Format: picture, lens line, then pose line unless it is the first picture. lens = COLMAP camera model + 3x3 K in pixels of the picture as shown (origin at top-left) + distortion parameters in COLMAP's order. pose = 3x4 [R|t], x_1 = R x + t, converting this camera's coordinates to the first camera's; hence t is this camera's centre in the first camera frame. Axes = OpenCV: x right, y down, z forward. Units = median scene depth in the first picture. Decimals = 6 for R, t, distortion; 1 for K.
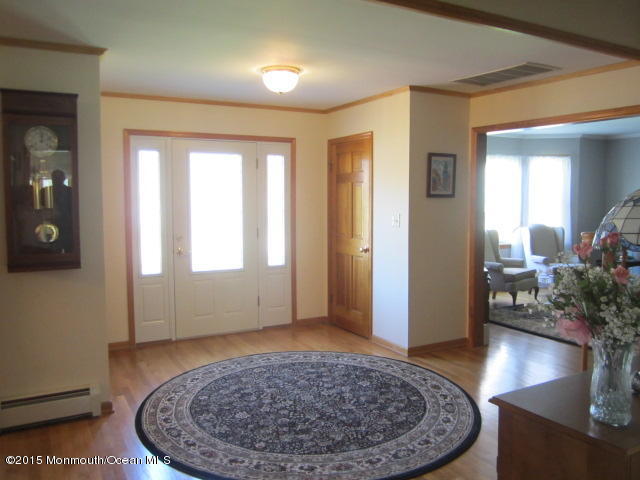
lens RADIAL K [[531.9, 0, 324.0], [0, 531.9, 238.0], [0, 0, 1]] dist [-0.030554, 0.014739]
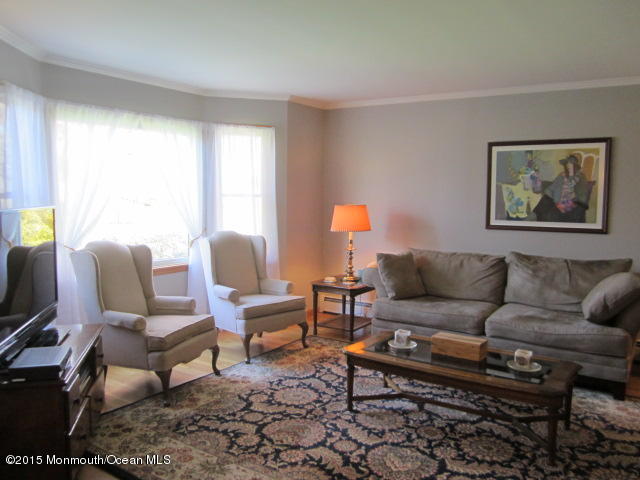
lens RADIAL K [[531.9, 0, 316.8], [0, 531.9, 242.0], [0, 0, 1]] dist [-0.030554, 0.014739]
pose [[0.894108, -0.027552, 0.447004, 0.411970], [0.020388, 0.999575, 0.020829, -0.047626], [-0.447388, -0.009509, 0.894290, 0.738961]]
